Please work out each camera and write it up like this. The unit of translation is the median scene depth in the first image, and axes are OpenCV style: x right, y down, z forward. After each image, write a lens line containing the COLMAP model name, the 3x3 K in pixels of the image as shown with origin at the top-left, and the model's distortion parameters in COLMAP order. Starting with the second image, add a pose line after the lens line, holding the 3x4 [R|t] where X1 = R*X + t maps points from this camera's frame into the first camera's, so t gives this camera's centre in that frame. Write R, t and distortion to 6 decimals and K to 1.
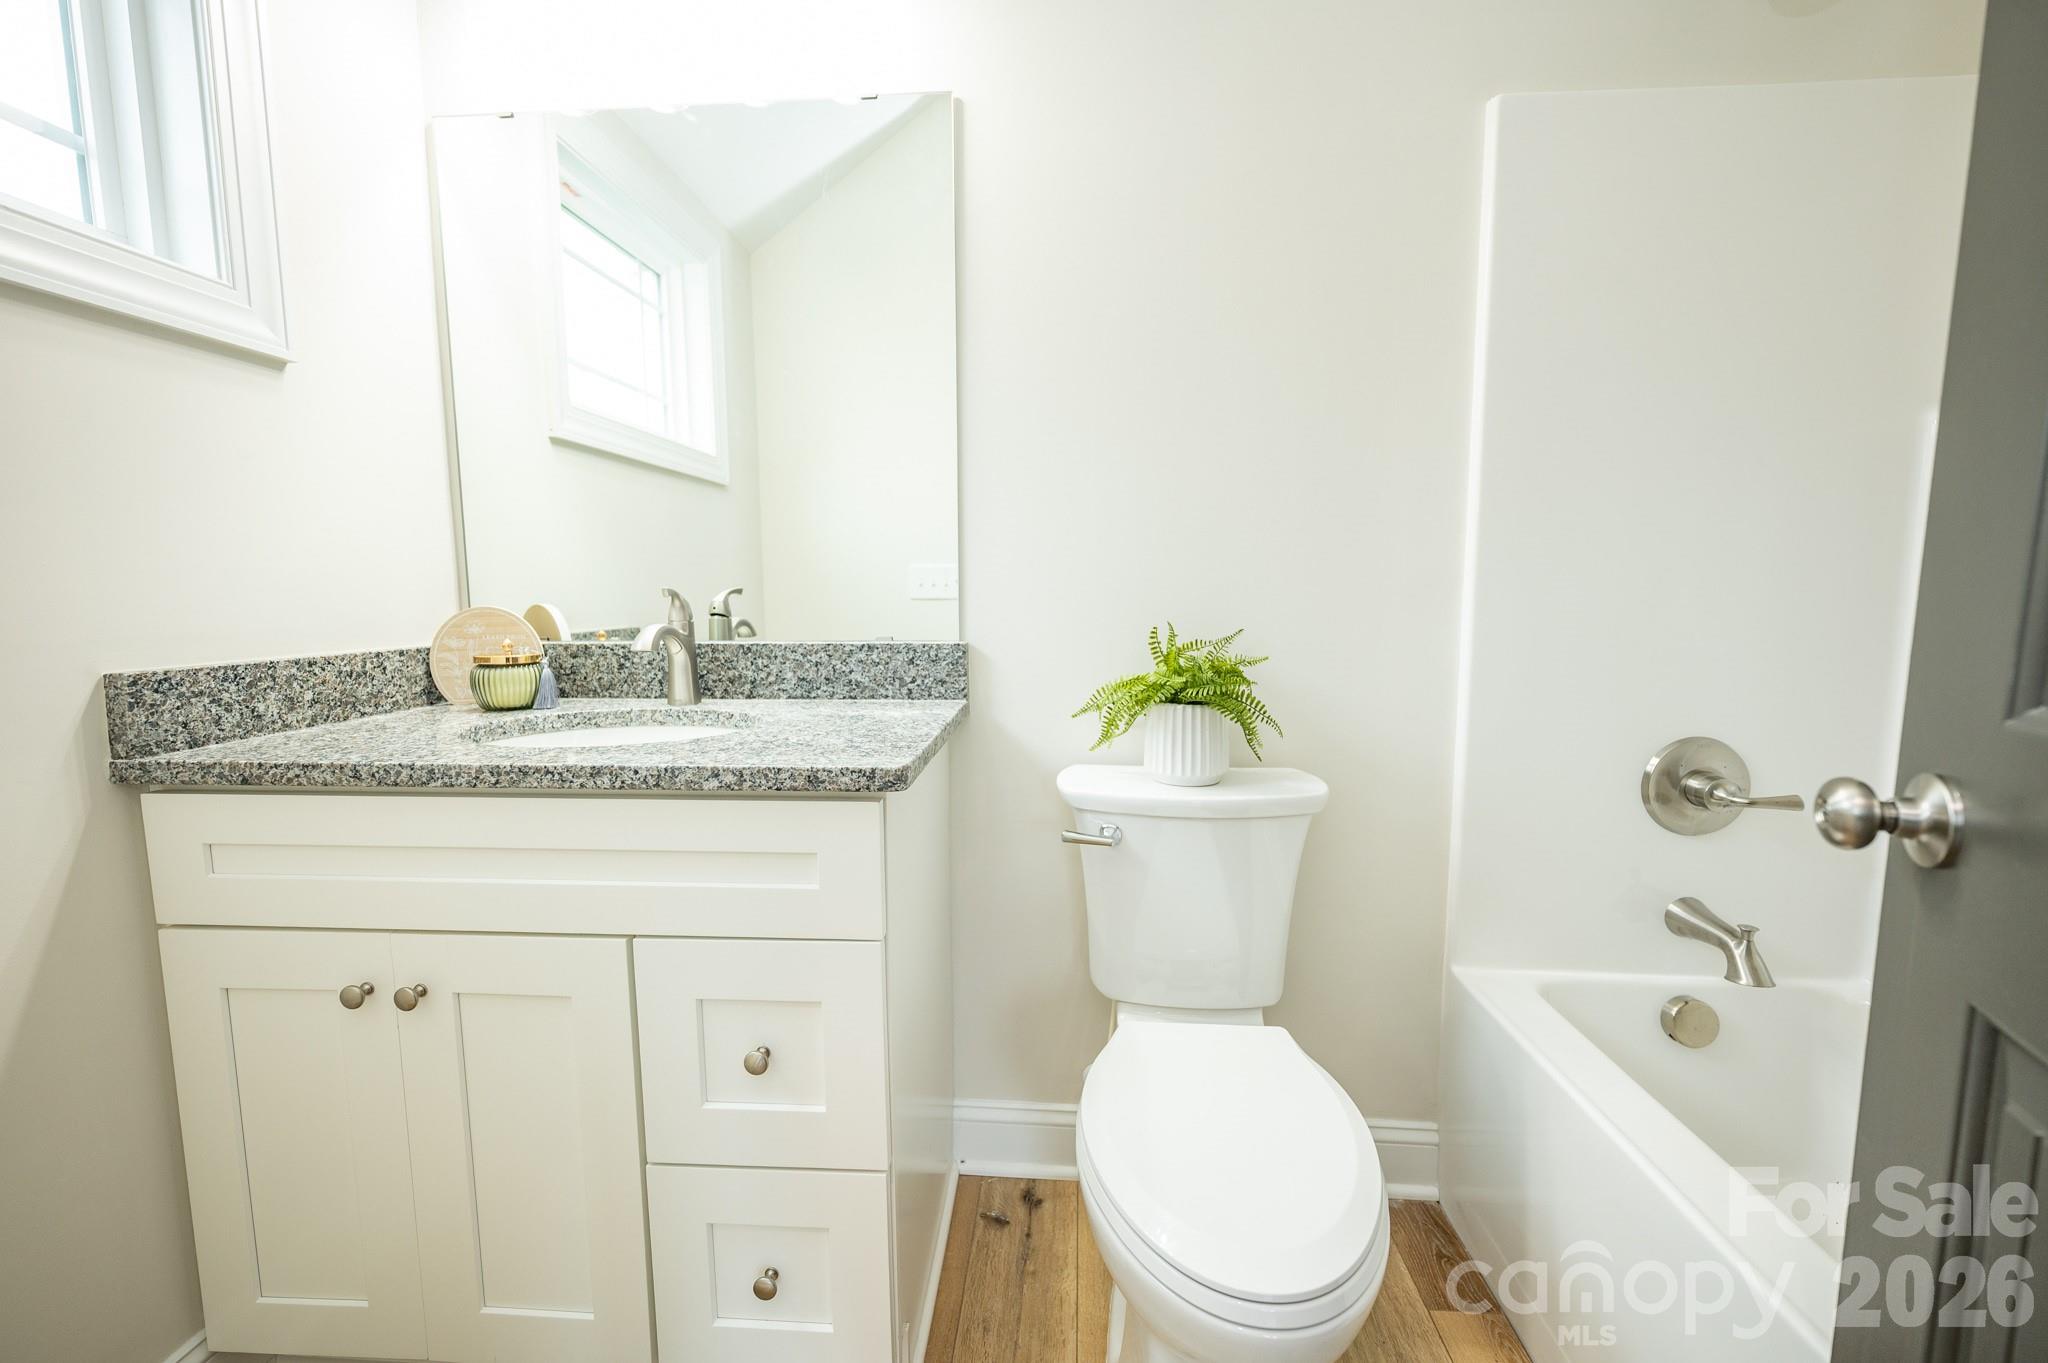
lens RADIAL K [[842.6, 0, 1013.0], [0, 842.6, 676.6], [0, 0, 1]] dist [0.000070, 0.000176]
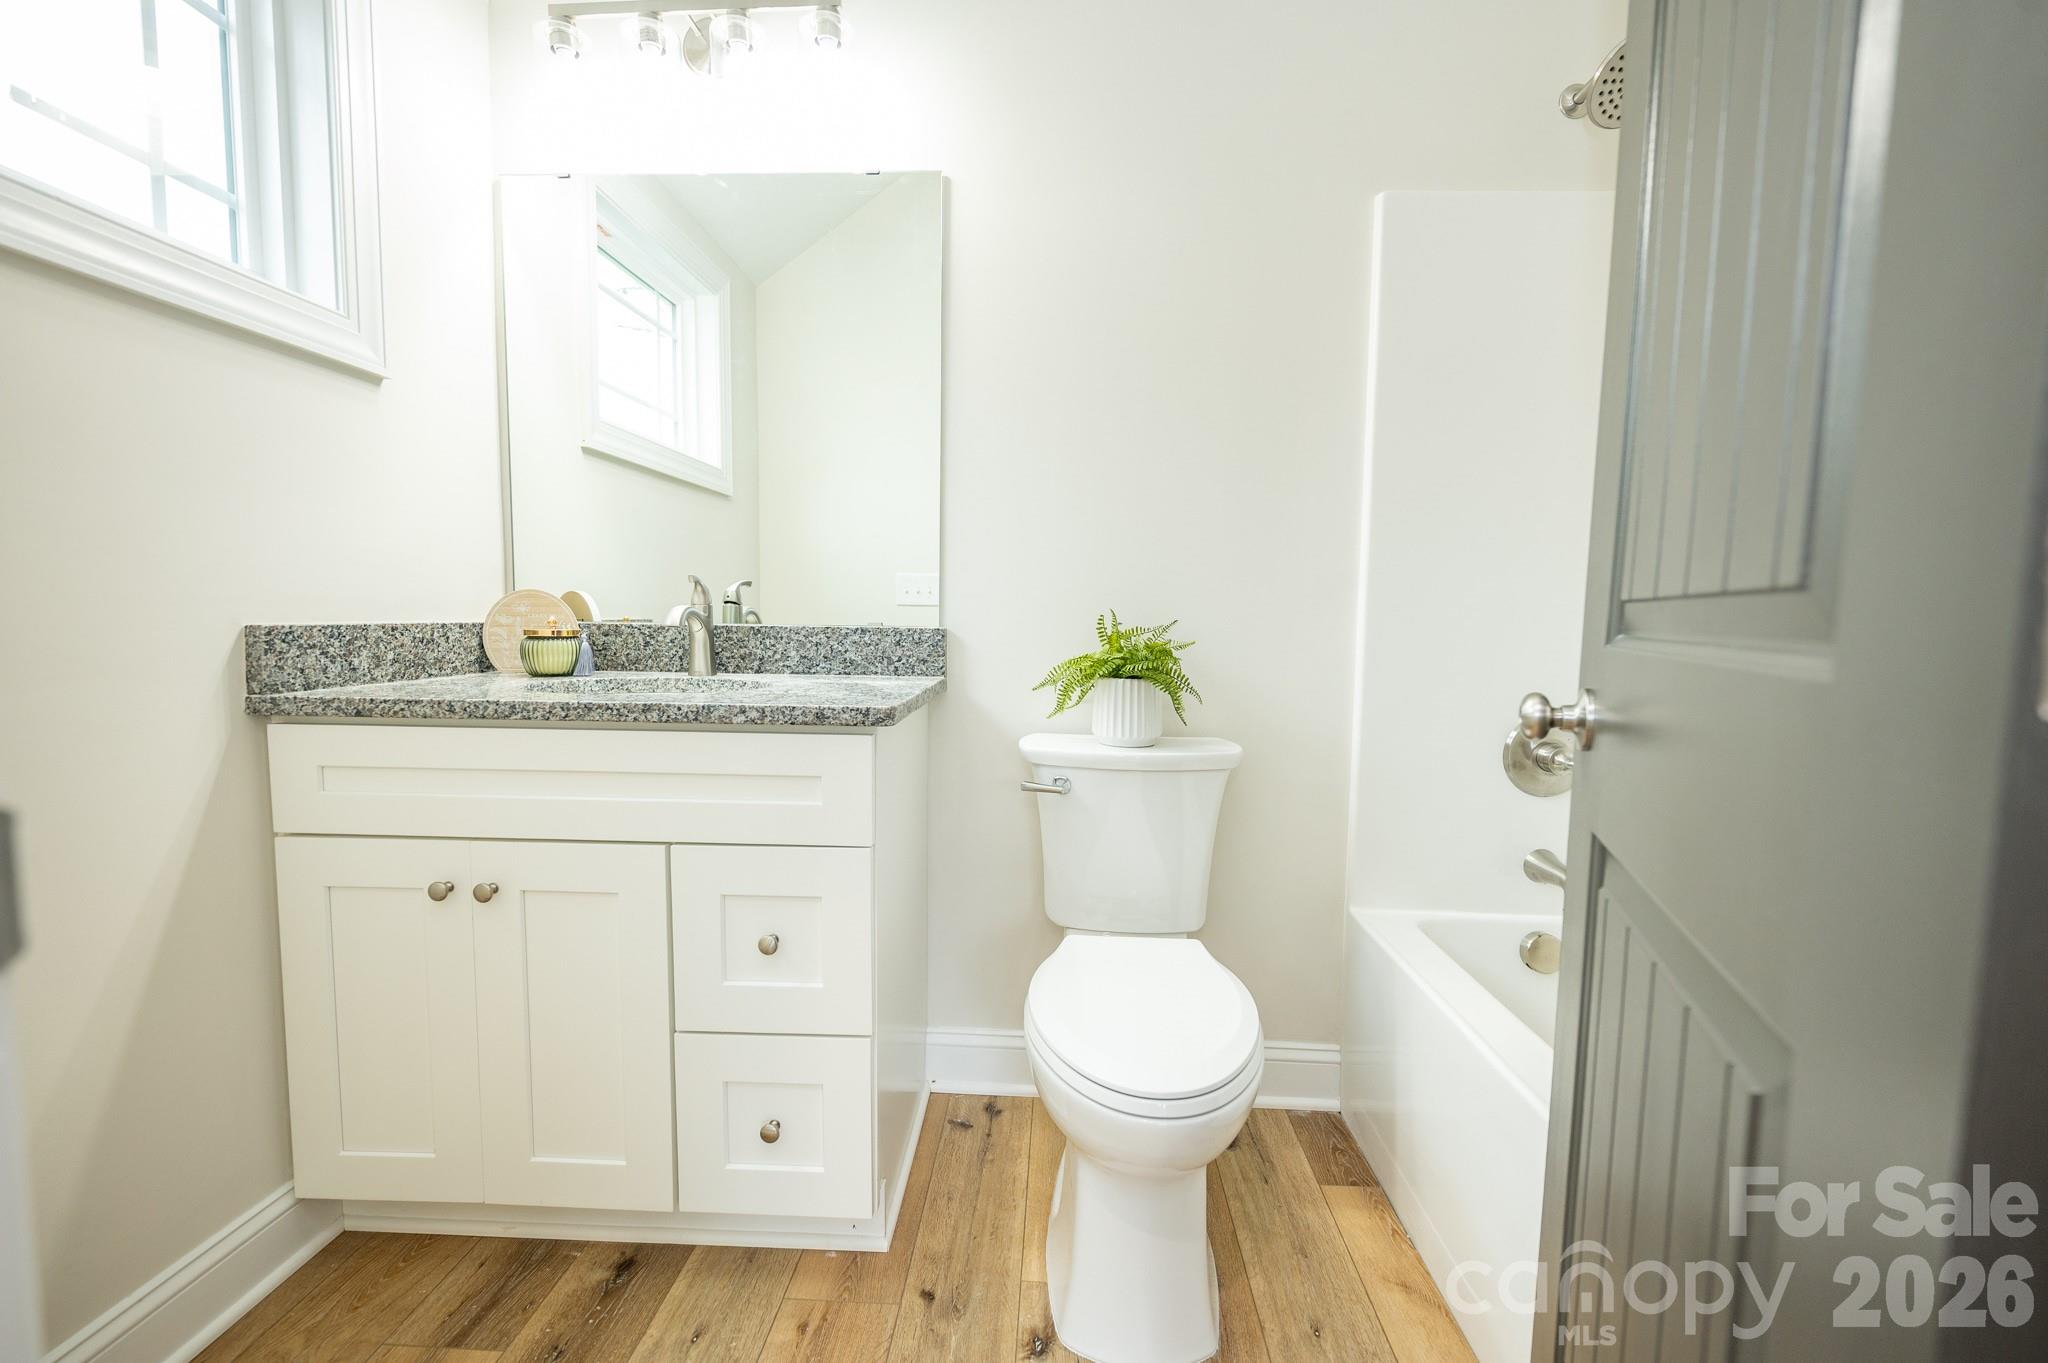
lens RADIAL K [[857.4, 0, 1024.0], [0, 857.4, 681.5], [0, 0, 1]] dist [0.000328, -0.000151]
pose [[0.999410, 0.017060, 0.029802, 0.022352], [-0.016238, 0.999487, -0.027590, 0.071835], [-0.030257, 0.027089, 0.999175, -0.219129]]
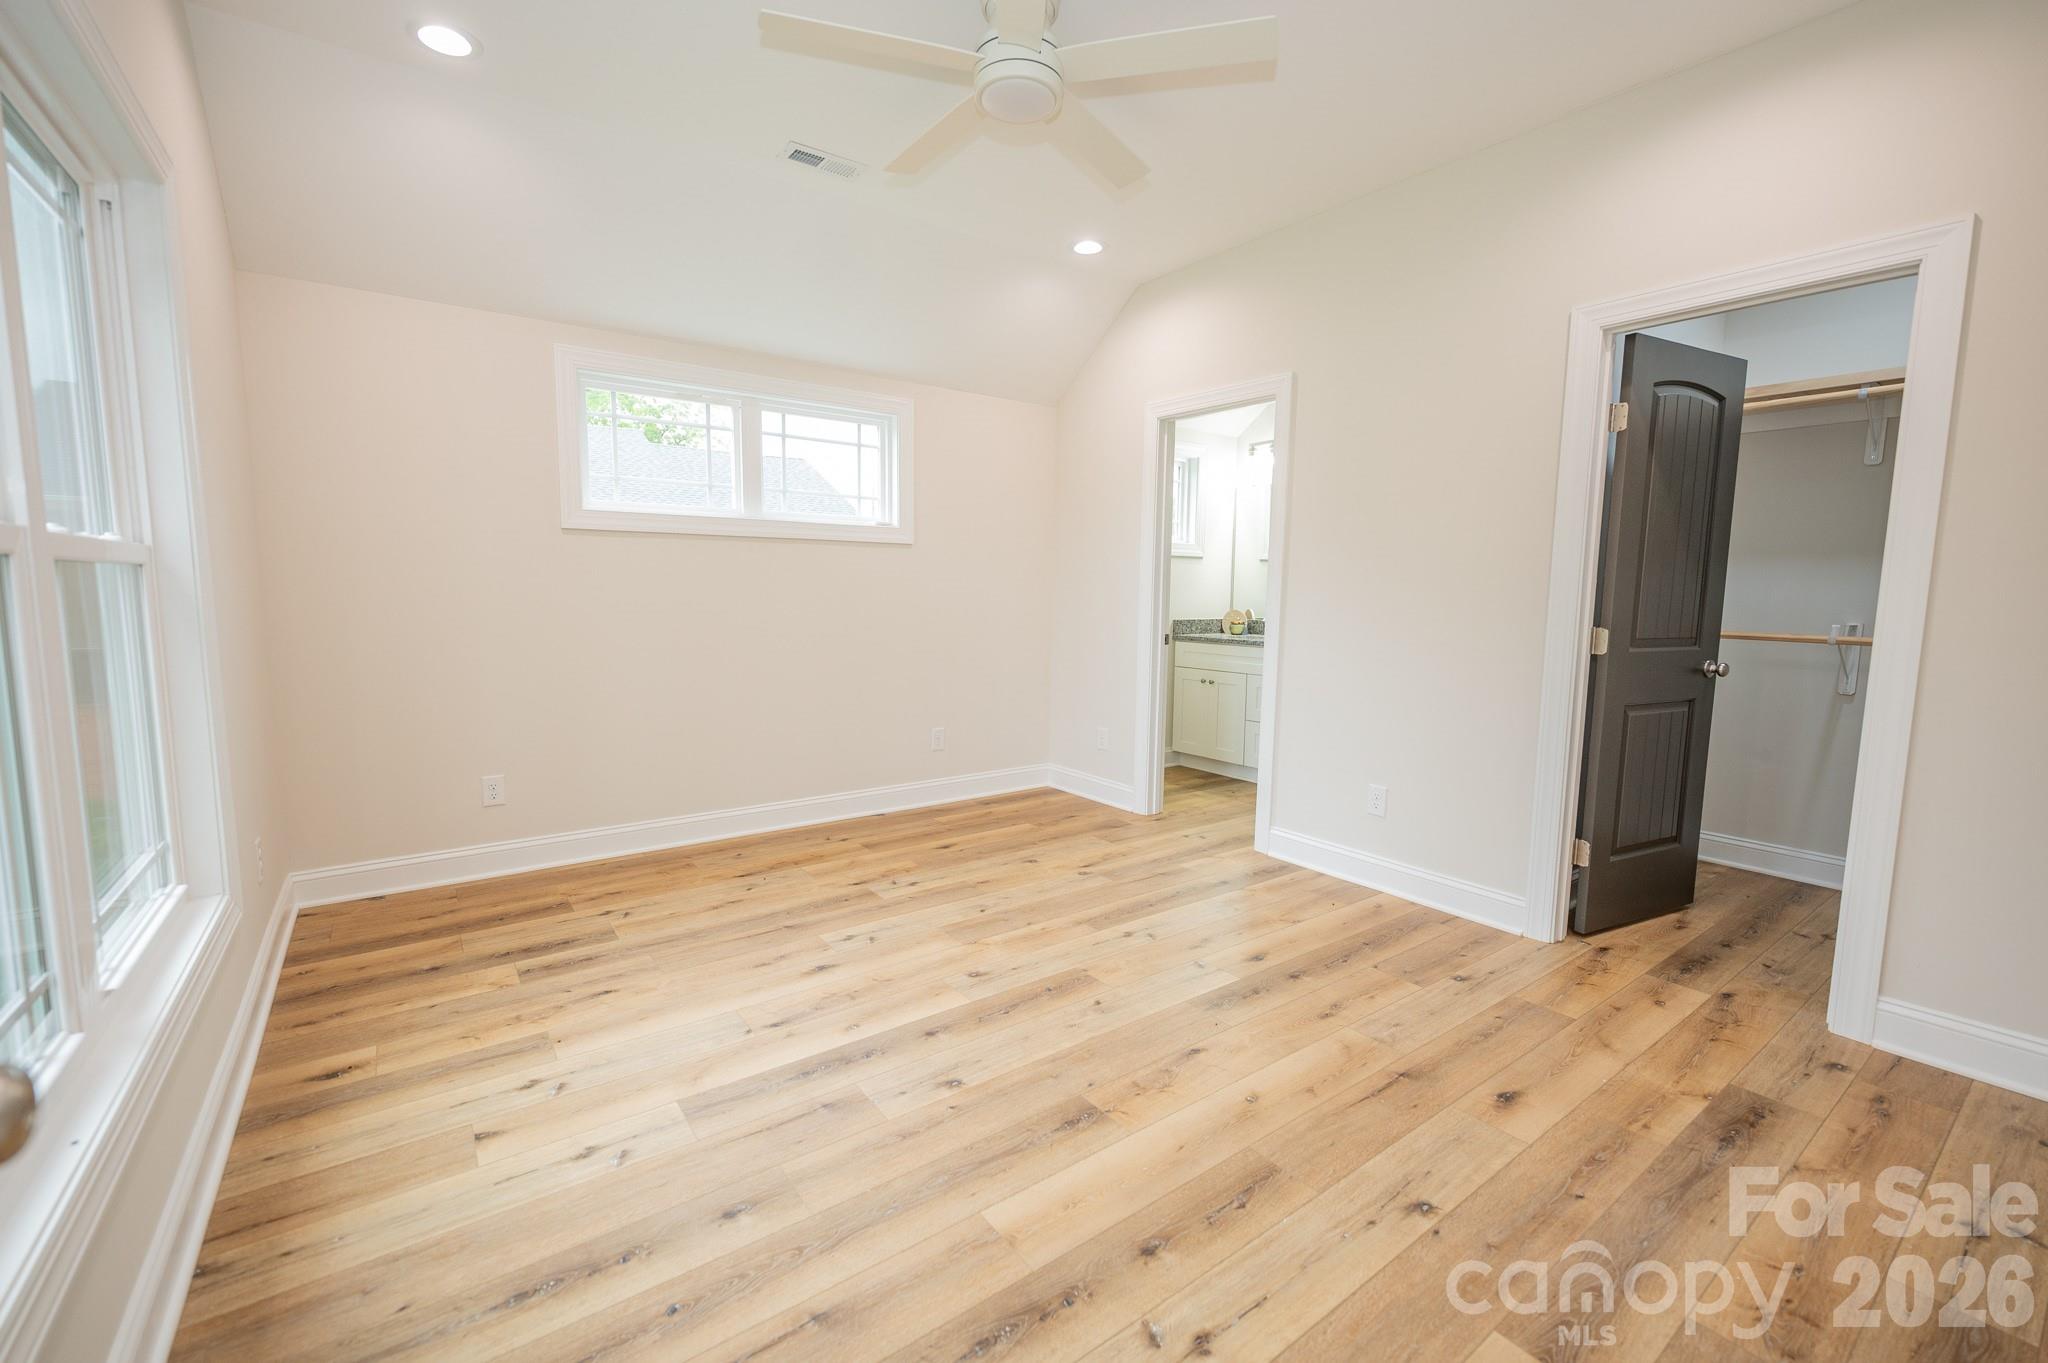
lens RADIAL K [[857.4, 0, 1024.0], [0, 857.4, 681.5], [0, 0, 1]] dist [0.000328, -0.000151]
pose [[0.657033, 0.094882, -0.747867, 1.984733], [-0.096710, 0.994459, 0.041203, 0.204840], [0.747633, 0.045254, 0.662568, -2.695967]]
